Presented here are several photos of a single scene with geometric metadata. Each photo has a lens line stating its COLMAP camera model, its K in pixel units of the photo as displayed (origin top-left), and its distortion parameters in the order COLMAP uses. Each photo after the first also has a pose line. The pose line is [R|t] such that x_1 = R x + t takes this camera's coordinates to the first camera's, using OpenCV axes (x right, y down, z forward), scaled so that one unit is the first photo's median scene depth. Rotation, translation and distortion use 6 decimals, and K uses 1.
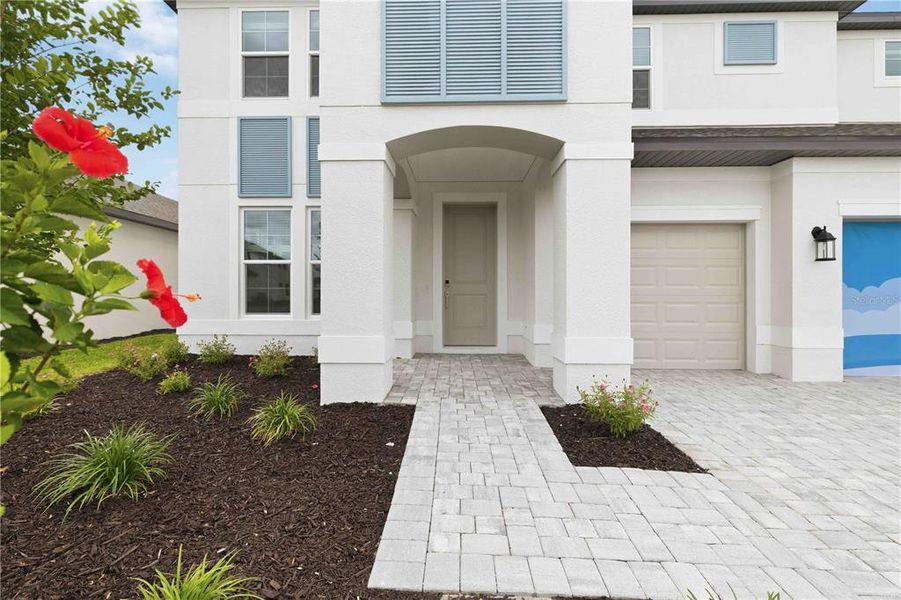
lens RADIAL K [[427.1, 0, 421.7], [0, 427.1, 300.0], [0, 0, 1]] dist [-0.005159, -0.000597]
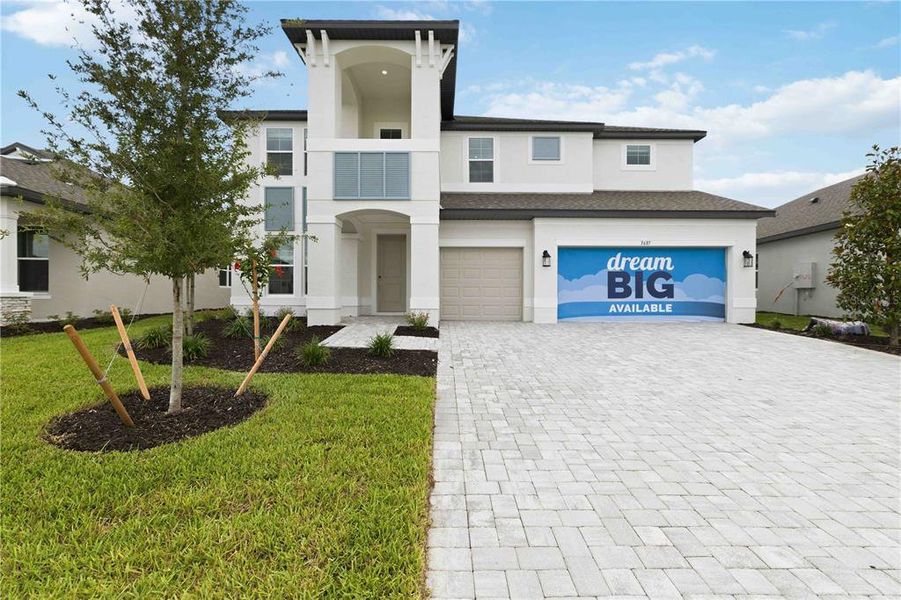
lens RADIAL K [[395.8, 0, 427.8], [0, 395.8, 303.1], [0, 0, 1]] dist [0.000496, 0.000403]
pose [[0.999385, 0.002586, 0.034967, 0.246127], [-0.002728, 0.999988, 0.004028, 0.074177], [-0.034956, -0.004121, 0.999380, -0.846103]]
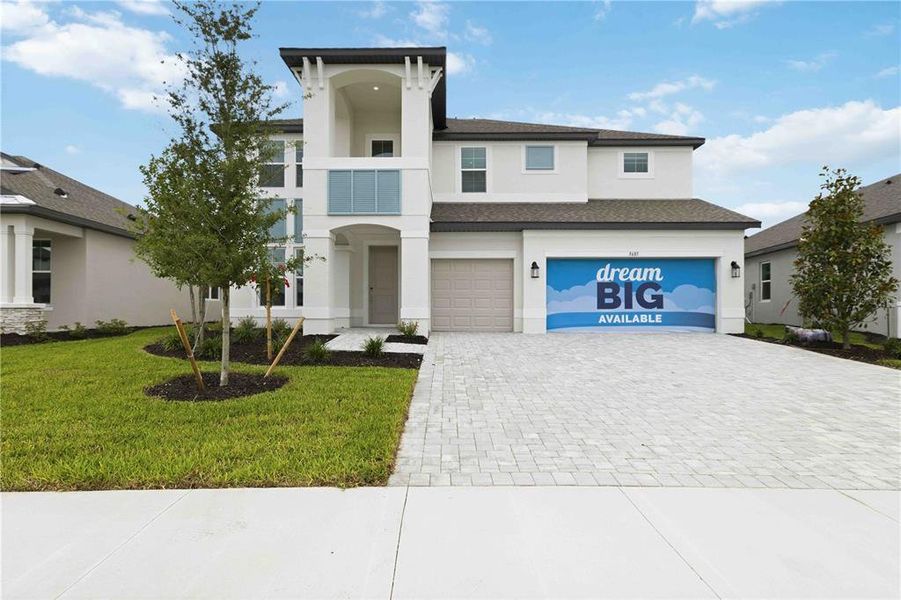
lens RADIAL K [[481.3, 0, 419.5], [0, 481.3, 315.7], [0, 0, 1]] dist [0.006714, 0.000445]
pose [[0.999868, 0.001272, 0.016176, 0.276089], [-0.001177, 0.999982, -0.005880, 0.102166], [-0.016184, 0.005860, 0.999852, -1.267853]]
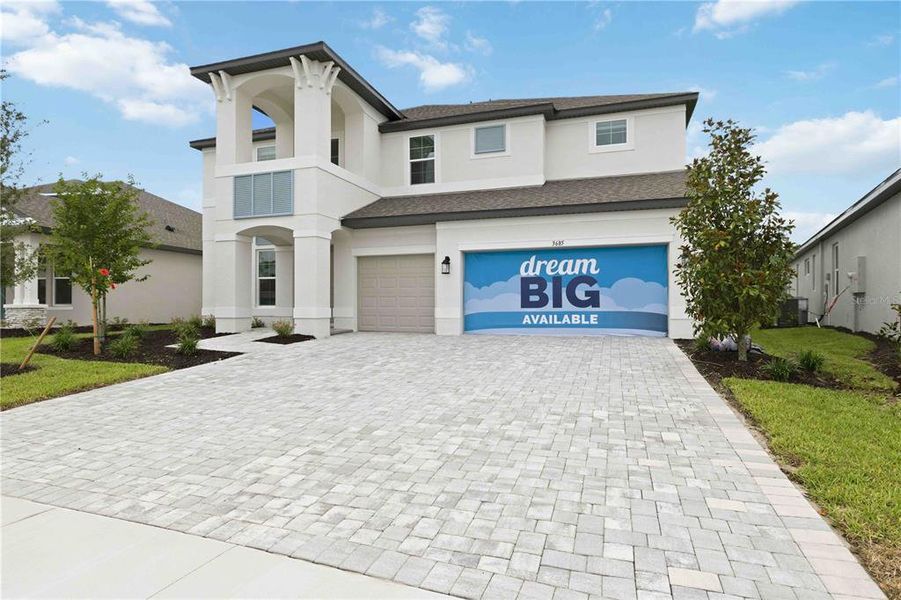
lens RADIAL K [[481.3, 0, 430.1], [0, 481.3, 308.5], [0, 0, 1]] dist [0.006714, 0.000445]
pose [[0.954168, 0.001129, -0.299270, 1.348910], [-0.003467, 0.999967, -0.007280, 0.074871], [0.299252, 0.007984, 0.954141, -1.014347]]
